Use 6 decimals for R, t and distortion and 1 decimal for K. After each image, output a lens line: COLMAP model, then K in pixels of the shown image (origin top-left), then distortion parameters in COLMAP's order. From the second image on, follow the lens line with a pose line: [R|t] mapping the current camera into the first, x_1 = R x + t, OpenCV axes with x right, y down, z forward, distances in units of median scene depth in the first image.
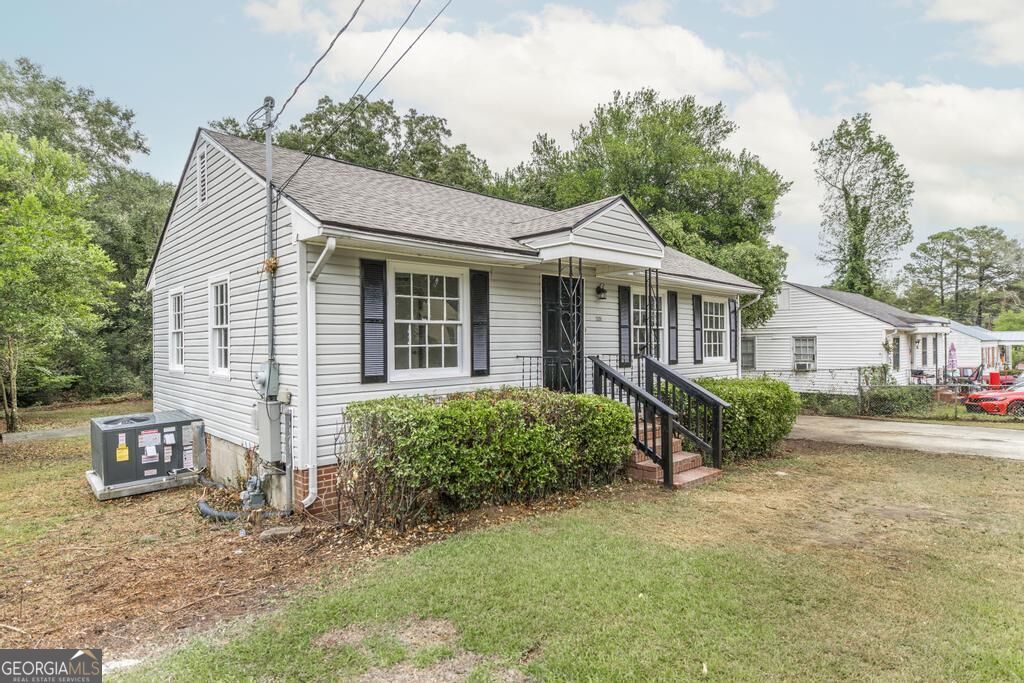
lens RADIAL K [[560.4, 0, 512.0], [0, 560.4, 341.5], [0, 0, 1]] dist [0.014043, -0.000280]
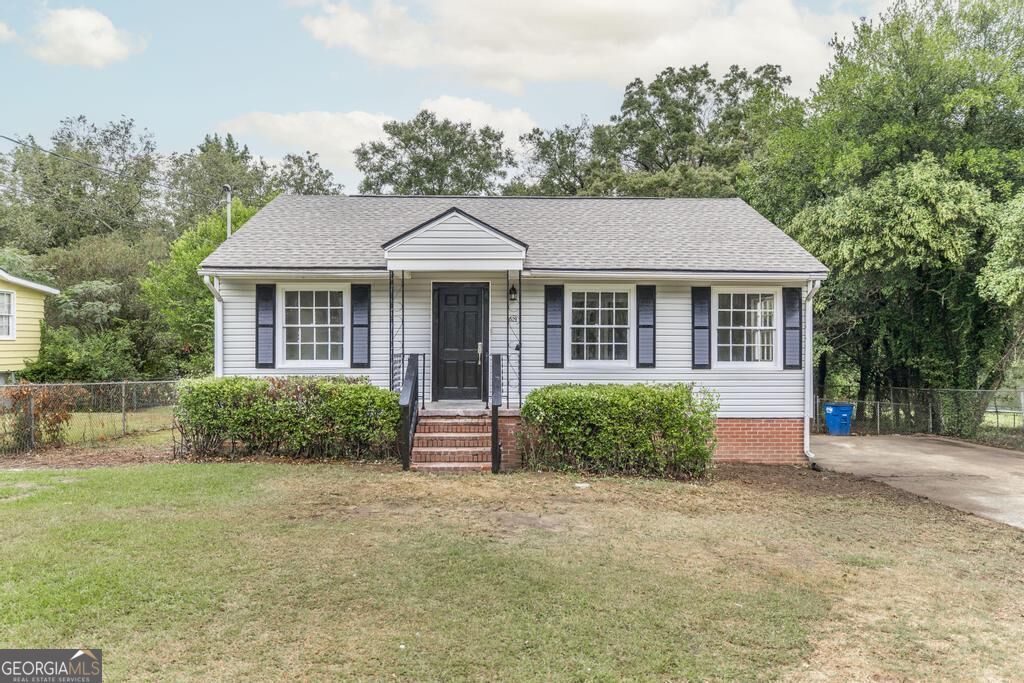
lens RADIAL K [[670.4, 0, 512.0], [0, 670.4, 341.5], [0, 0, 1]] dist [0.005211, 0.000723]
pose [[0.748314, 0.008125, -0.663295, 0.970897], [-0.005408, 0.999966, 0.006149, -0.006934], [0.663323, -0.001014, 0.748332, 0.079471]]
